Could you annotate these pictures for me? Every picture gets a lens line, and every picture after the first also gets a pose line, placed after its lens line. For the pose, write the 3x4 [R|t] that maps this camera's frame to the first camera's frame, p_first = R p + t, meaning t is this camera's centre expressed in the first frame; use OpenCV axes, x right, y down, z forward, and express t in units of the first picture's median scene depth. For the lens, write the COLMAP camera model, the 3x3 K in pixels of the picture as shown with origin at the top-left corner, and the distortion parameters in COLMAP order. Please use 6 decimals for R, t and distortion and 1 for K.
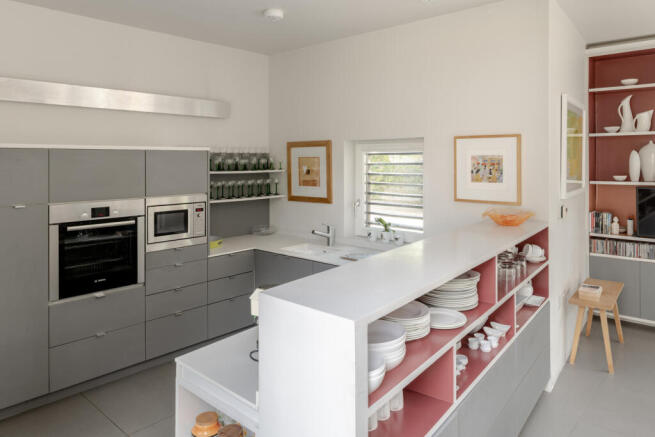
lens RADIAL K [[445.9, 0, 330.4], [0, 445.9, 168.4], [0, 0, 1]] dist [0.002270, -0.000734]
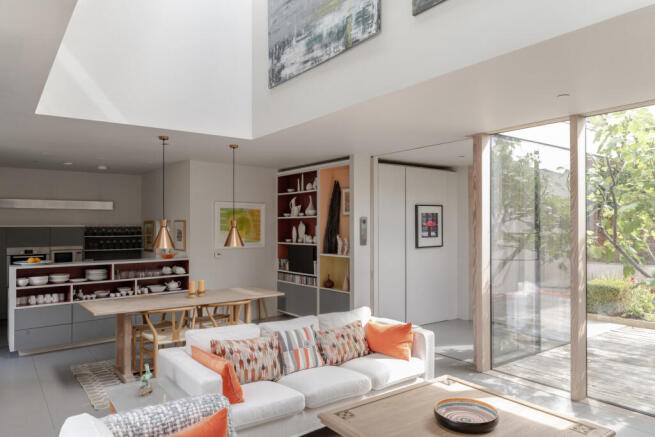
lens RADIAL K [[451.9, 0, 331.9], [0, 451.9, 221.5], [0, 0, 1]] dist [0.005656, -0.002676]
pose [[0.980402, 0.001236, -0.197006, 1.210808], [-0.005088, 0.999806, -0.019049, -0.024385], [0.196944, 0.019678, 0.980217, -0.852861]]
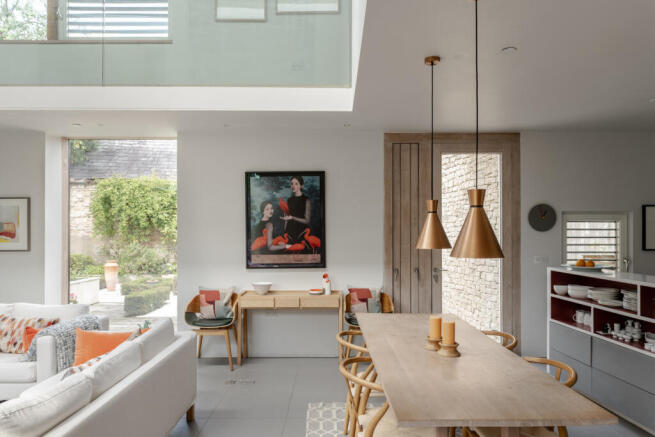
lens RADIAL K [[451.9, 0, 331.9], [0, 451.9, 221.5], [0, 0, 1]] dist [0.005656, -0.002676]
pose [[-0.749033, -0.007534, -0.662490, 1.116953], [-0.003003, 0.999964, -0.007976, -0.009651], [0.662526, -0.003985, -0.749028, 0.734621]]
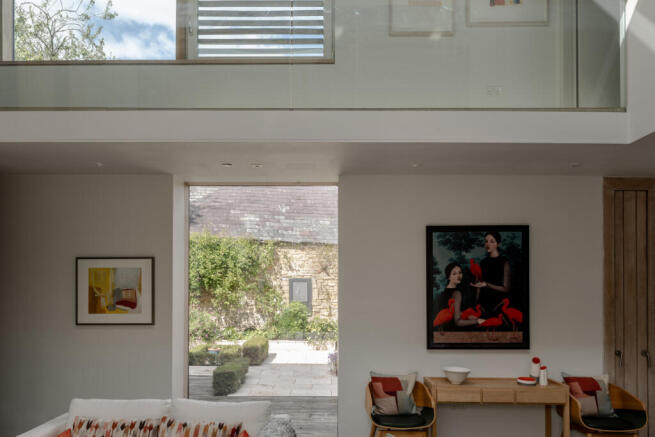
lens RADIAL K [[458.2, 0, 319.2], [0, 458.2, 278.4], [0, 0, 1]] dist [0.004513, -0.003892]
pose [[-0.759955, -0.013060, -0.649844, 1.298694], [-0.008940, 0.999914, -0.009641, -0.031326], [0.649914, -0.001517, -0.760007, 0.230544]]
